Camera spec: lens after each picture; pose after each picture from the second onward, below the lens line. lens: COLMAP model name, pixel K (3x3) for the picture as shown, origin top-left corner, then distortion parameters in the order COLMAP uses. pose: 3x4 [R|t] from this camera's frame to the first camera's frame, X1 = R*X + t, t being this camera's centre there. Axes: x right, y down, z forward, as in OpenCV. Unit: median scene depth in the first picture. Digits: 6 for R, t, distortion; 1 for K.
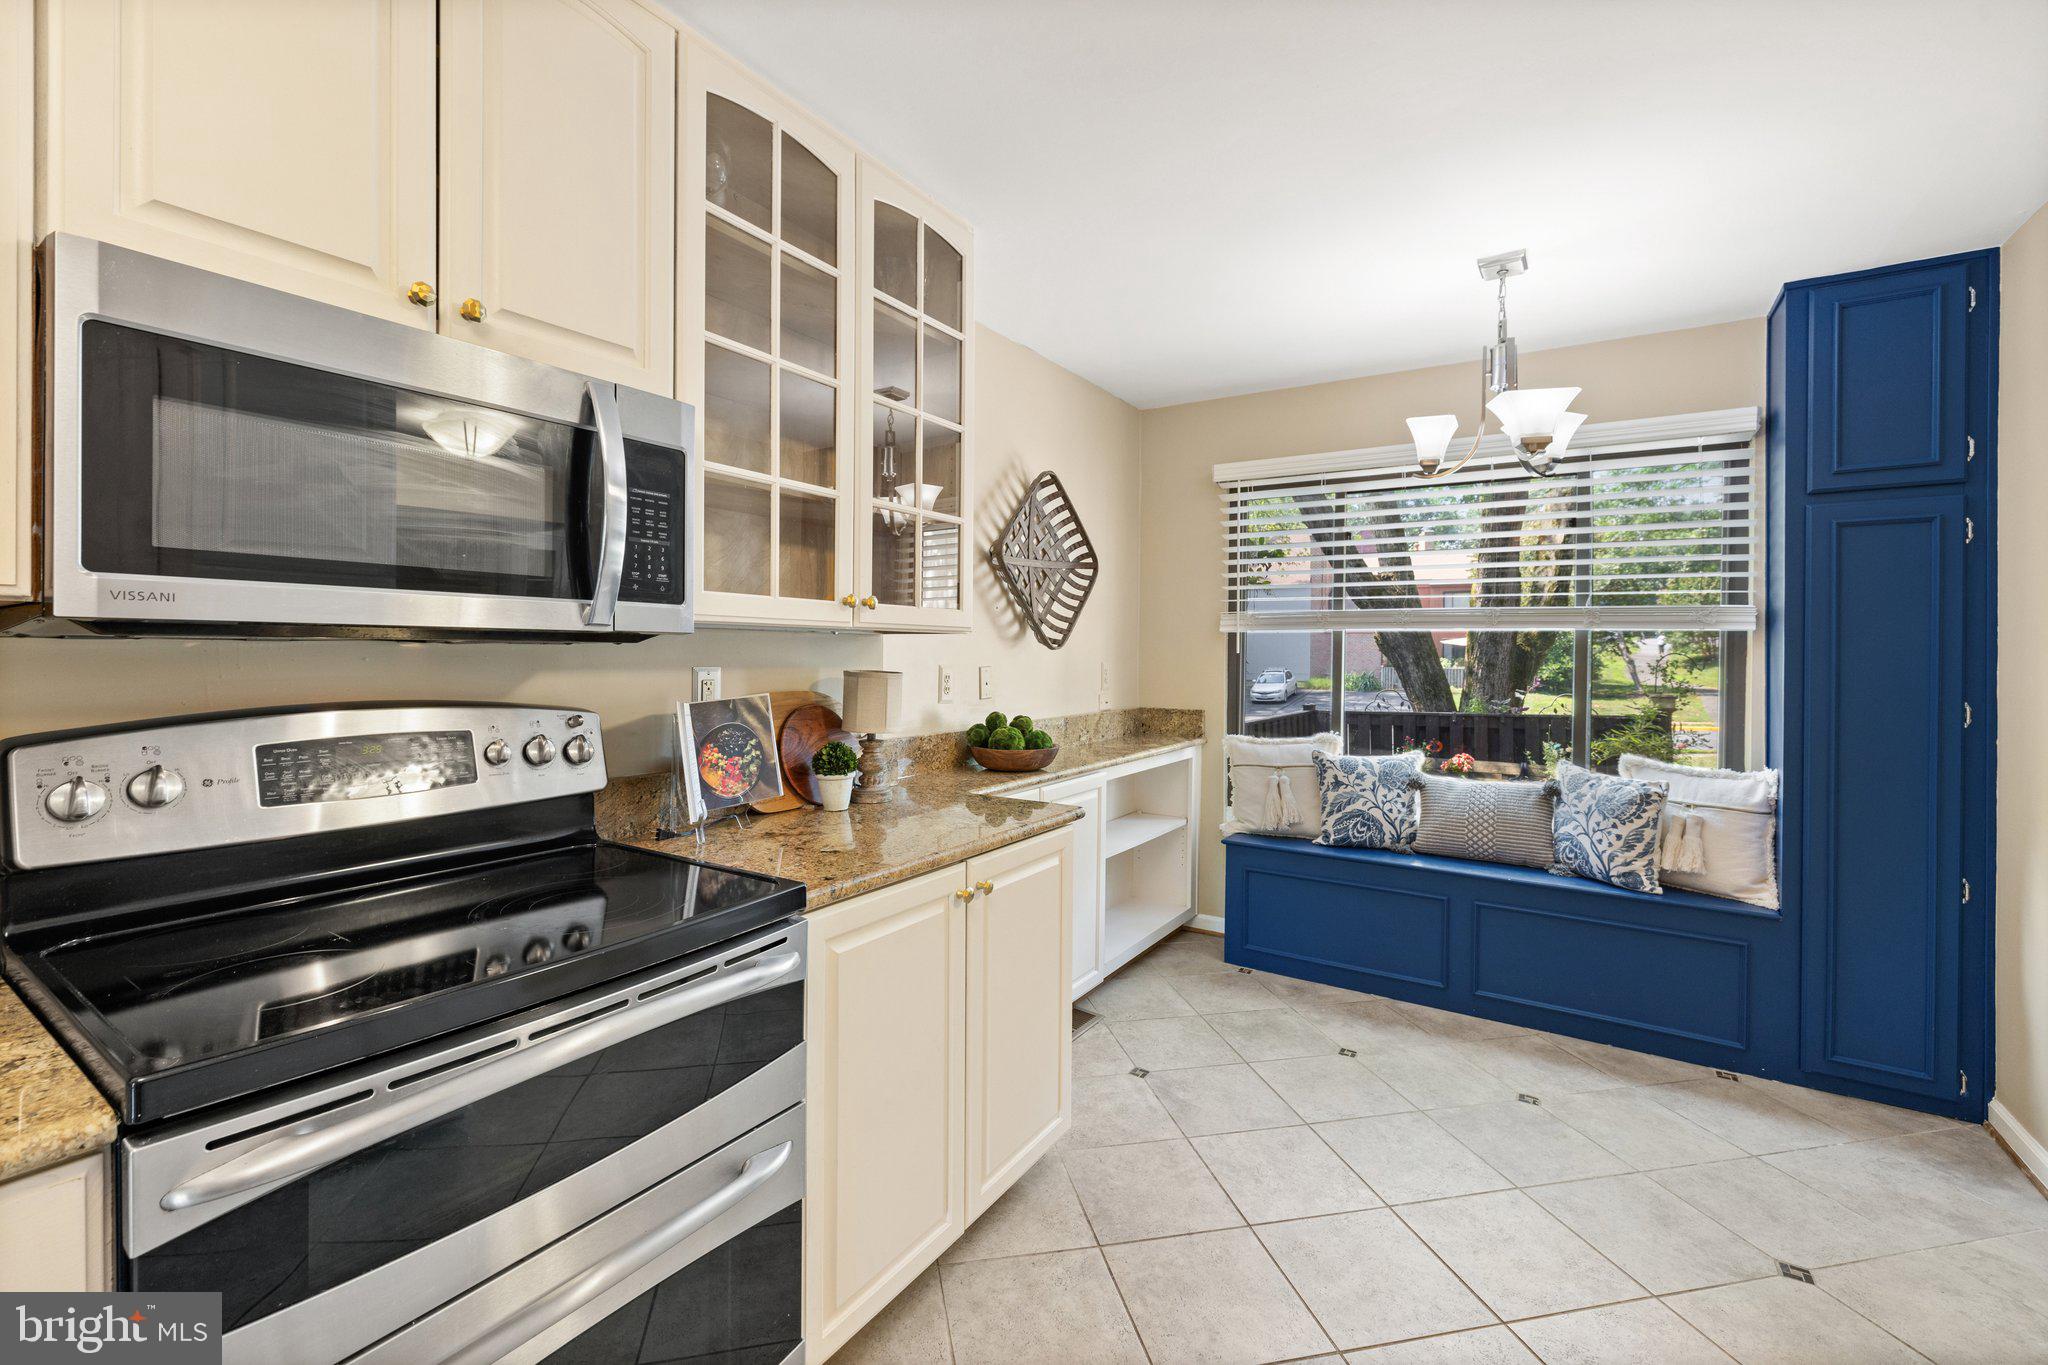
lens RADIAL K [[853.5, 0, 1031.4], [0, 853.5, 651.3], [0, 0, 1]] dist [0.001216, 0.000282]
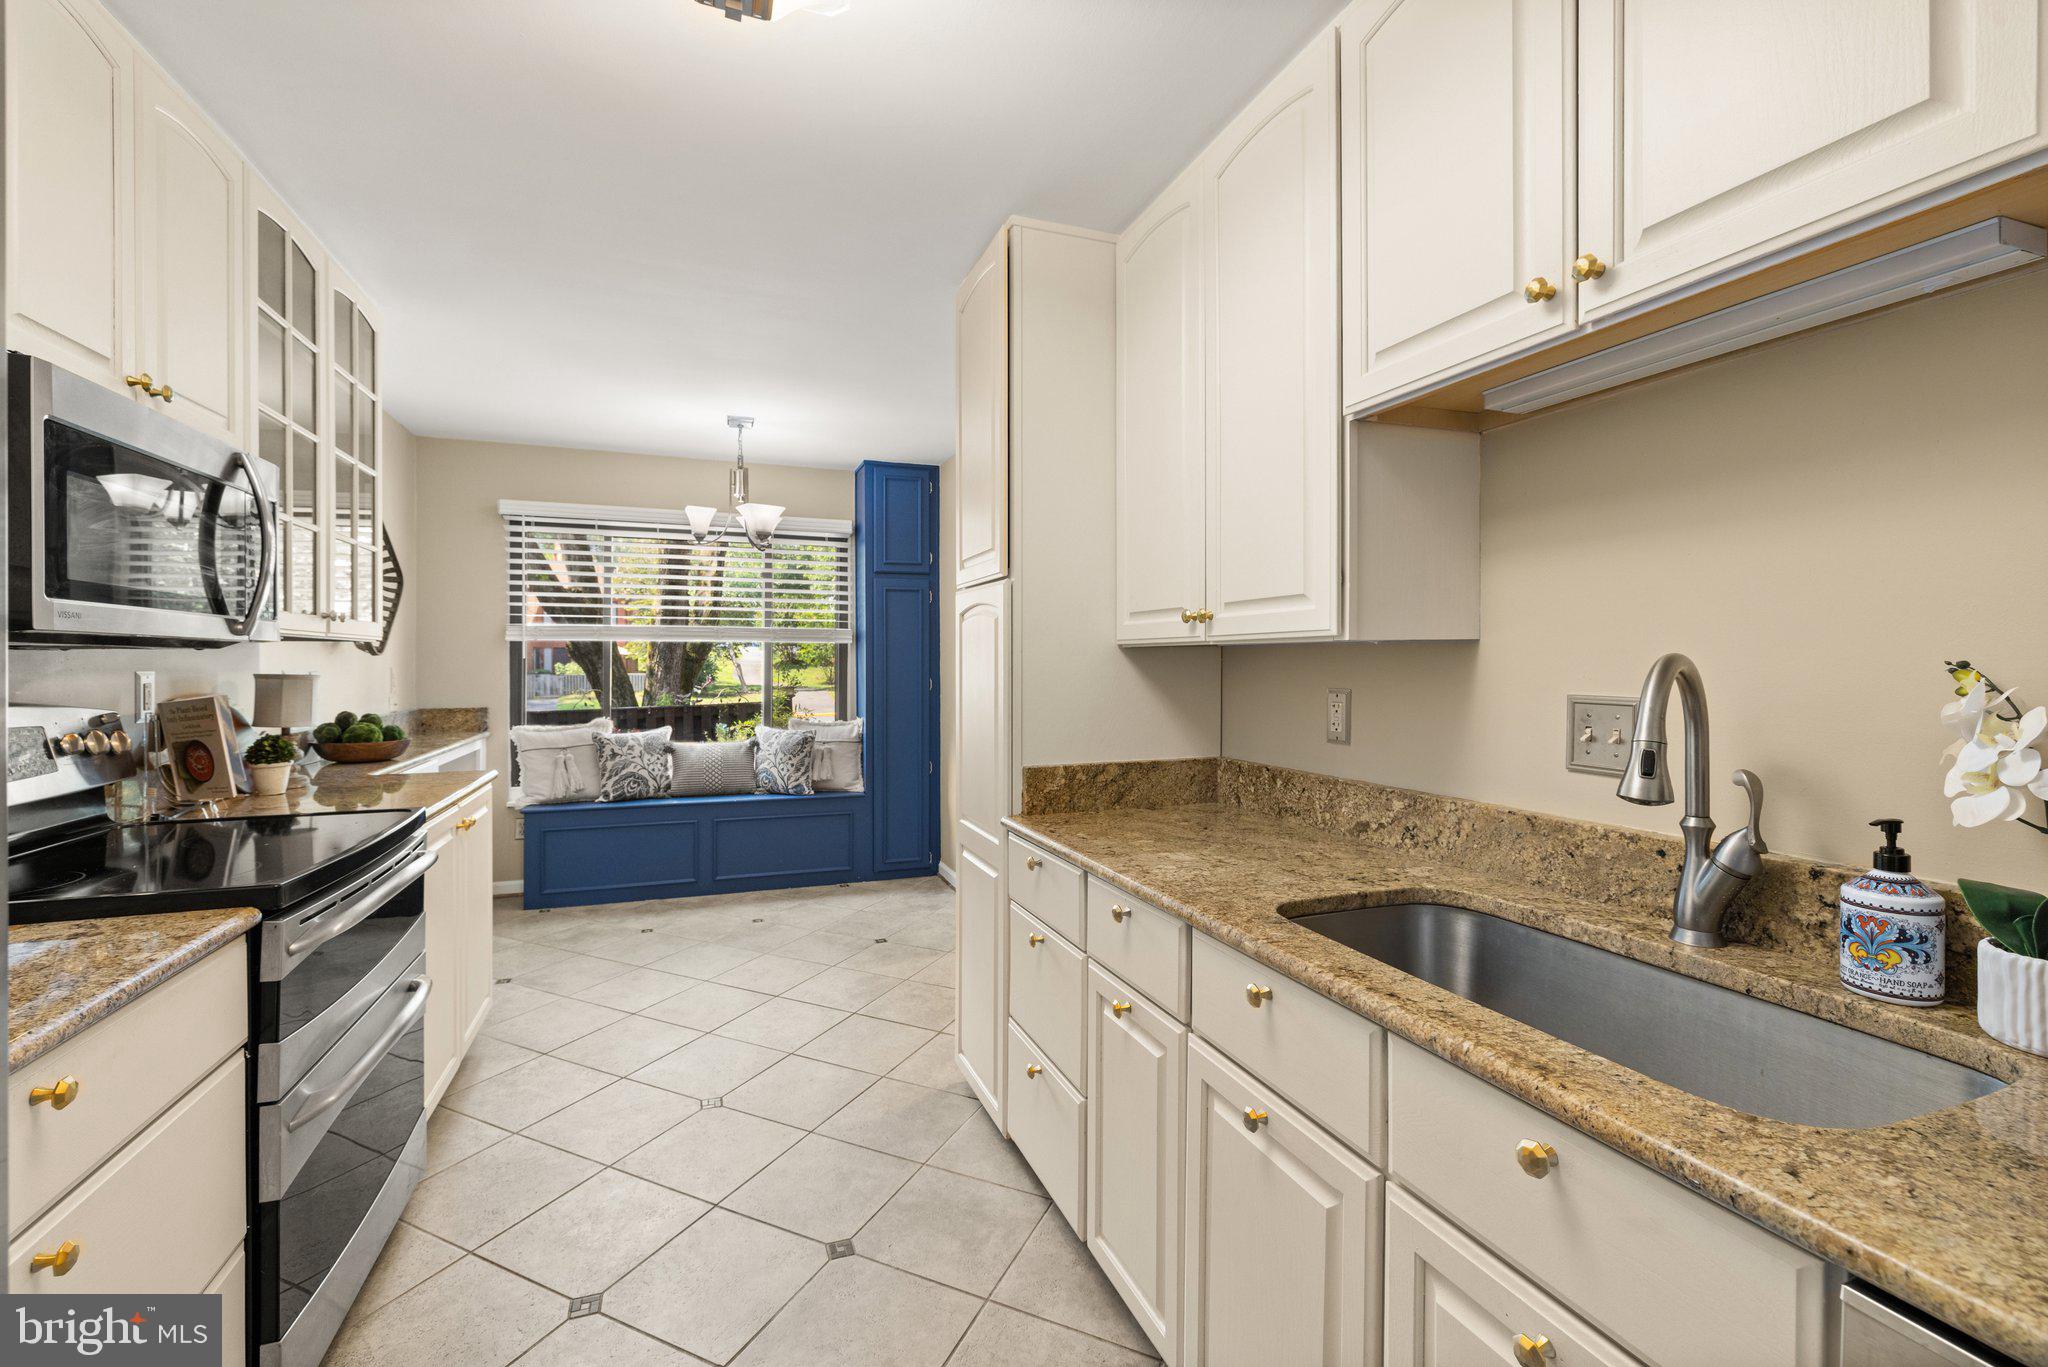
lens RADIAL K [[853.5, 0, 1022.0], [0, 853.5, 668.7], [0, 0, 1]] dist [0.001216, 0.000282]
pose [[0.584844, -0.016026, 0.810987, -0.377999], [0.006681, 0.999866, 0.014940, 0.004194], [-0.811118, -0.003319, 0.584873, -0.325938]]
